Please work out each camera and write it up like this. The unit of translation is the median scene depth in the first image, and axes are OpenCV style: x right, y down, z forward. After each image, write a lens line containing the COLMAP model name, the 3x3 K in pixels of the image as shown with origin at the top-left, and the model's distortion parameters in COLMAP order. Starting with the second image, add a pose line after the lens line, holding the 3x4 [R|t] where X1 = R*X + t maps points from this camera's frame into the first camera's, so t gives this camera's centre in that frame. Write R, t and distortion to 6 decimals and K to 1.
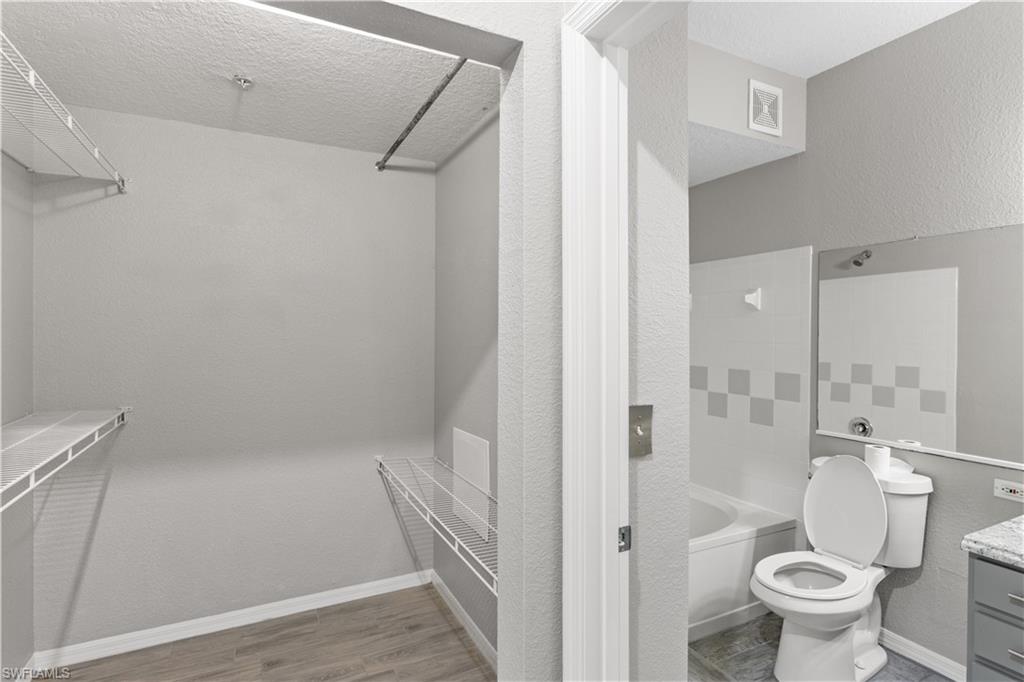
lens RADIAL K [[515.6, 0, 513.0], [0, 515.6, 336.9], [0, 0, 1]] dist [-0.002113, -0.002757]
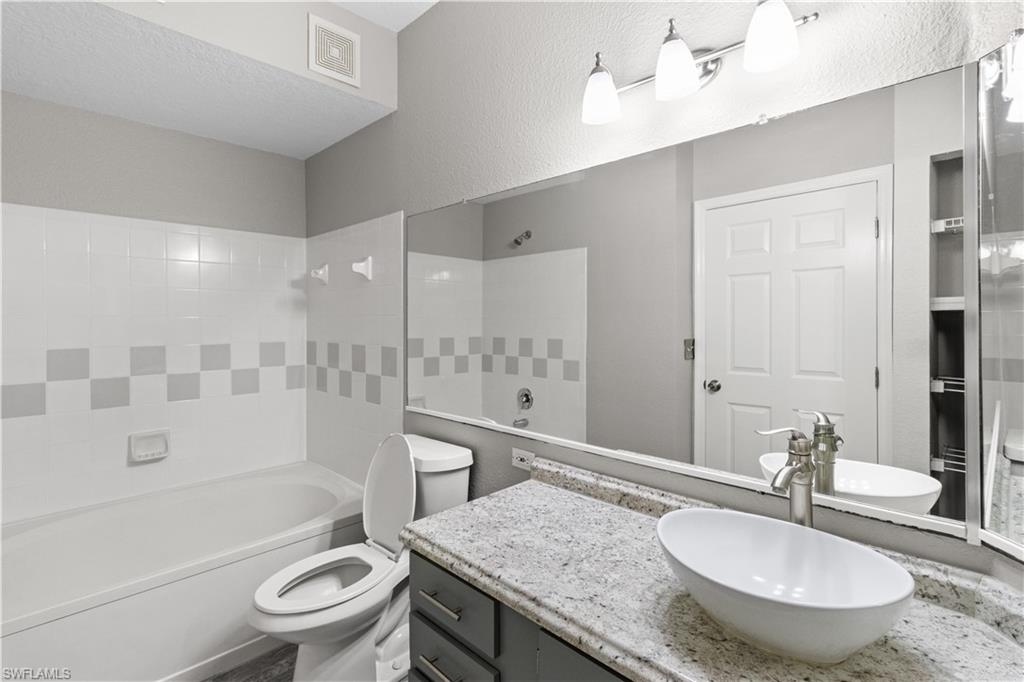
lens RADIAL K [[480.9, 0, 506.5], [0, 480.9, 323.2], [0, 0, 1]] dist [0.005254, -0.000520]
pose [[0.947424, -0.012355, 0.319742, 0.469709], [0.013084, 0.999914, -0.000133, 0.031093], [-0.319713, 0.004309, 0.947505, 0.104700]]
